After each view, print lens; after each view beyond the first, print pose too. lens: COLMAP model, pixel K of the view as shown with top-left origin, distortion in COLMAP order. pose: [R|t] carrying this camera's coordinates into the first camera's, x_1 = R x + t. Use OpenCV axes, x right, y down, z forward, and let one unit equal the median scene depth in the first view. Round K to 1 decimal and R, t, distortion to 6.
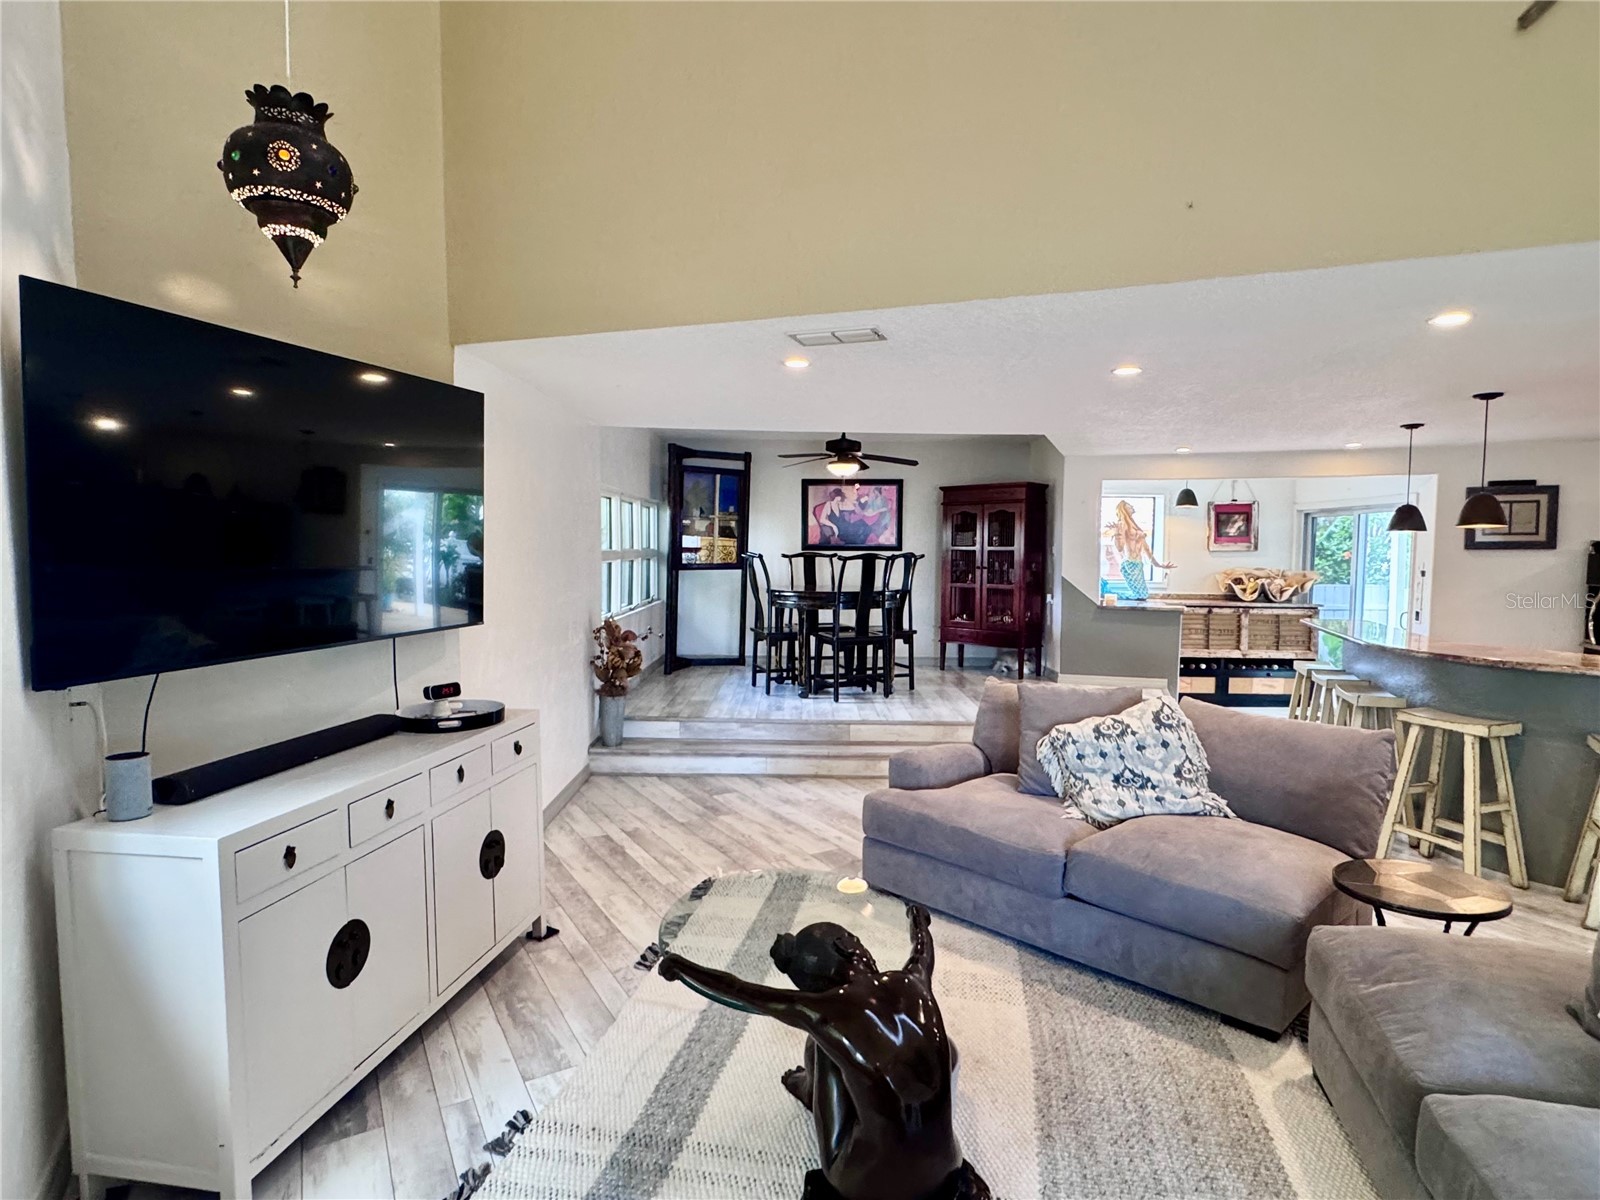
lens RADIAL K [[864.9, 0, 797.9], [0, 864.9, 601.8], [0, 0, 1]] dist [-0.005786, 0.000887]
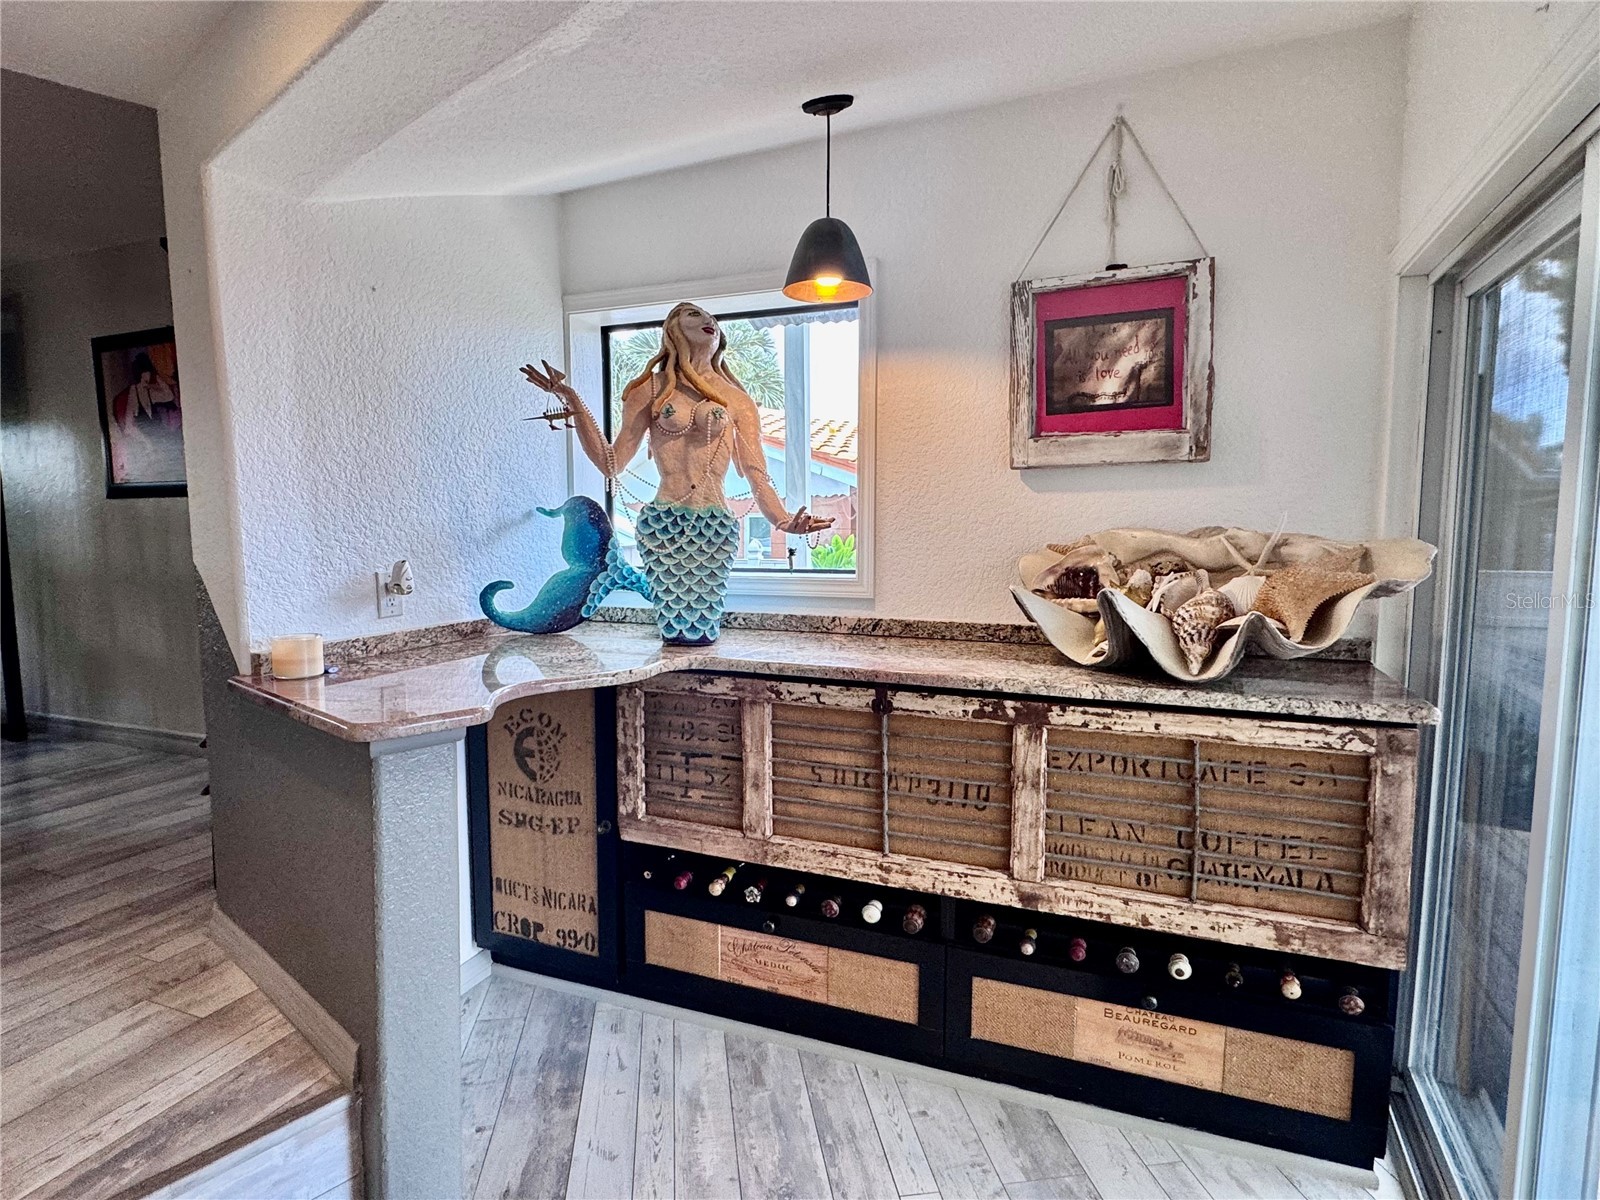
lens RADIAL K [[865.4, 0, 793.0], [0, 865.4, 603.1], [0, 0, 1]] dist [-0.003048, 0.001359]
pose [[0.925597, 0.024404, -0.377723, 0.628503], [-0.011689, 0.999286, 0.035917, -0.030386], [0.378330, -0.028829, 0.925222, 0.876595]]
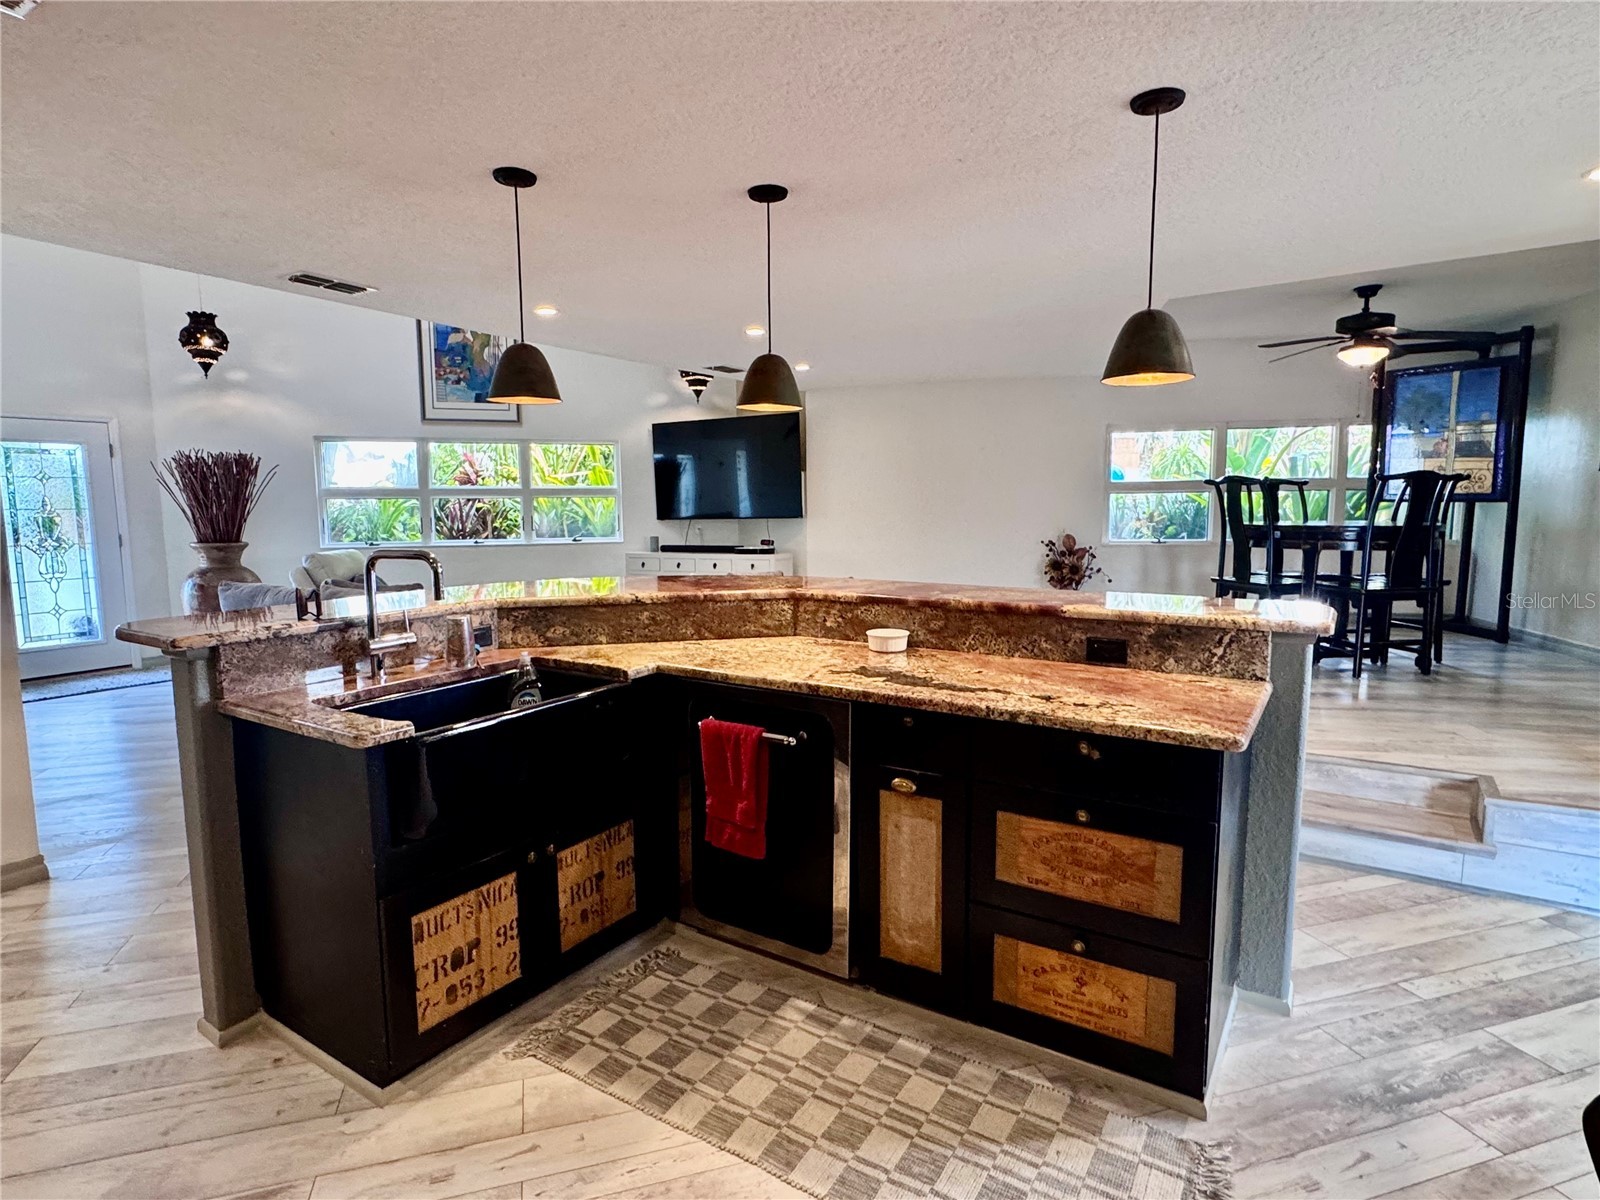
lens RADIAL K [[865.4, 0, 793.0], [0, 865.4, 603.1], [0, 0, 1]] dist [-0.003048, 0.001359]
pose [[-0.222221, 0.109601, -0.968816, 0.884323], [-0.053748, 0.990774, 0.124413, -0.015822], [0.973514, 0.079719, -0.214280, 0.724651]]
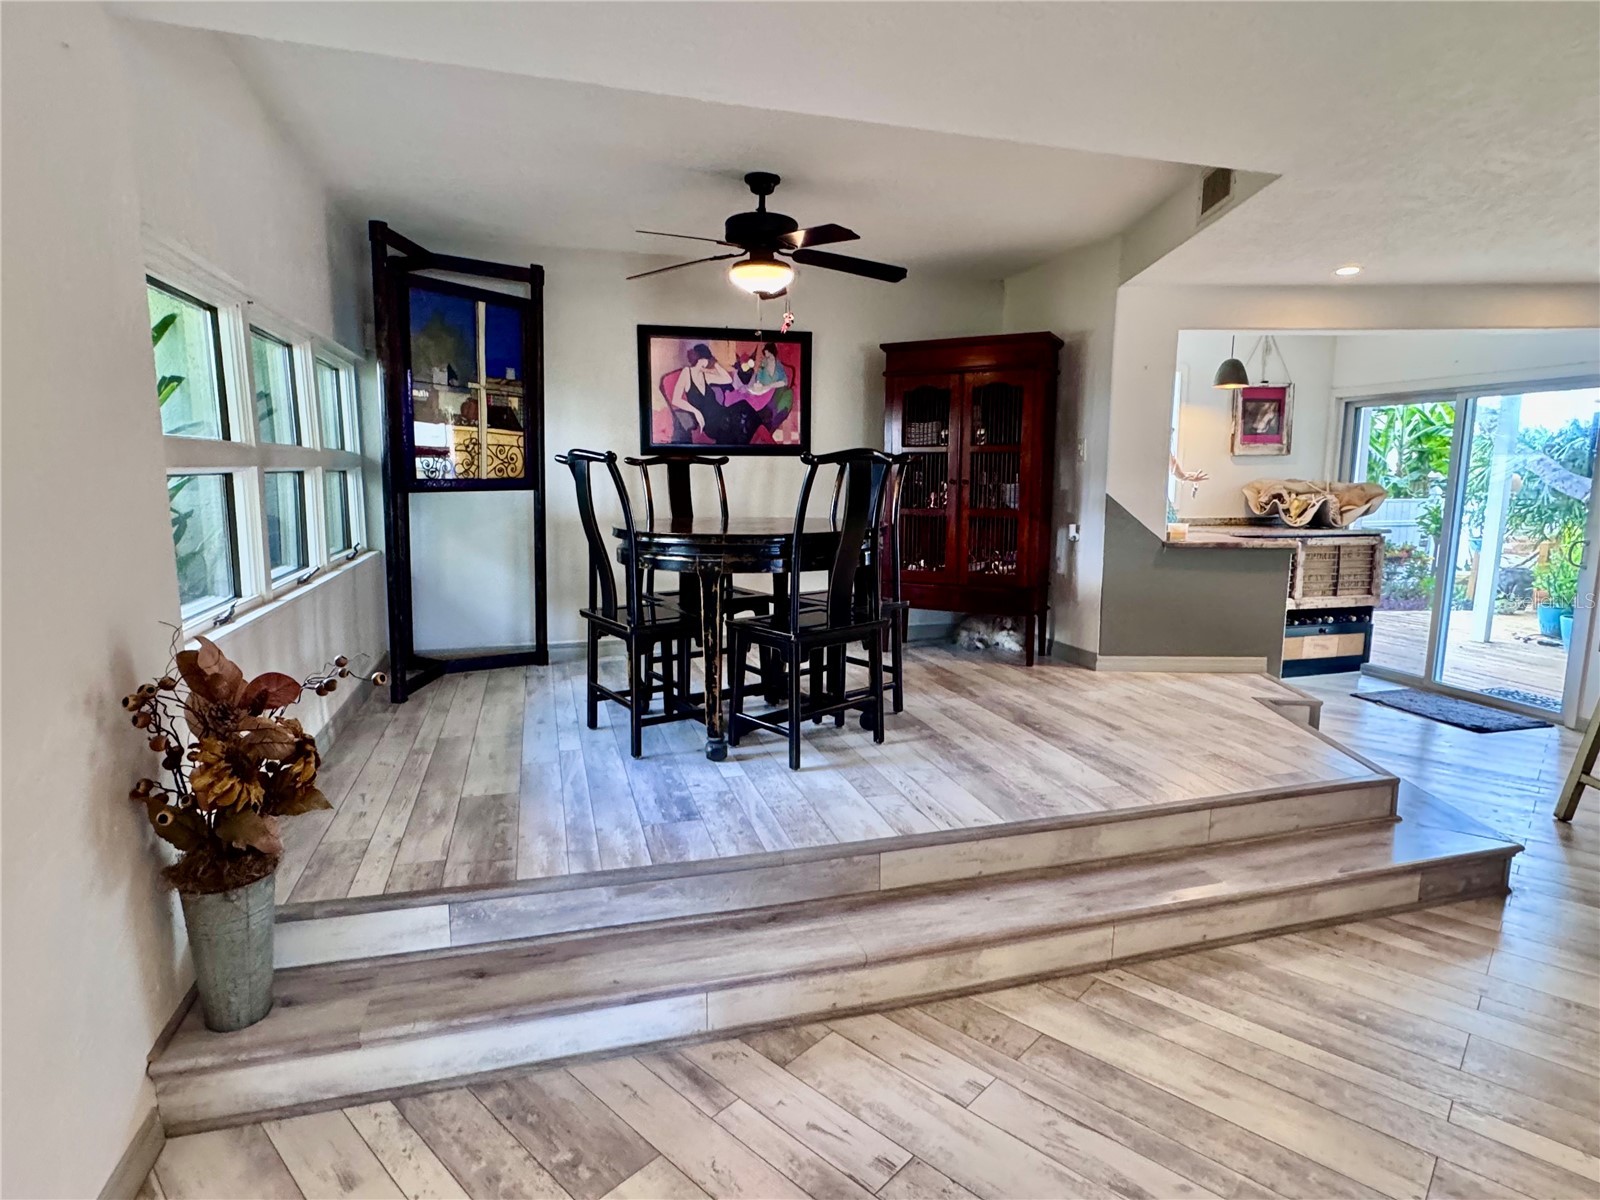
lens RADIAL K [[865.4, 0, 793.0], [0, 865.4, 603.1], [0, 0, 1]] dist [-0.003048, 0.001359]
pose [[0.958460, -0.048693, 0.281041, -0.078743], [0.022884, 0.995271, 0.094399, -0.017222], [-0.284309, -0.084046, 0.955042, 0.519900]]
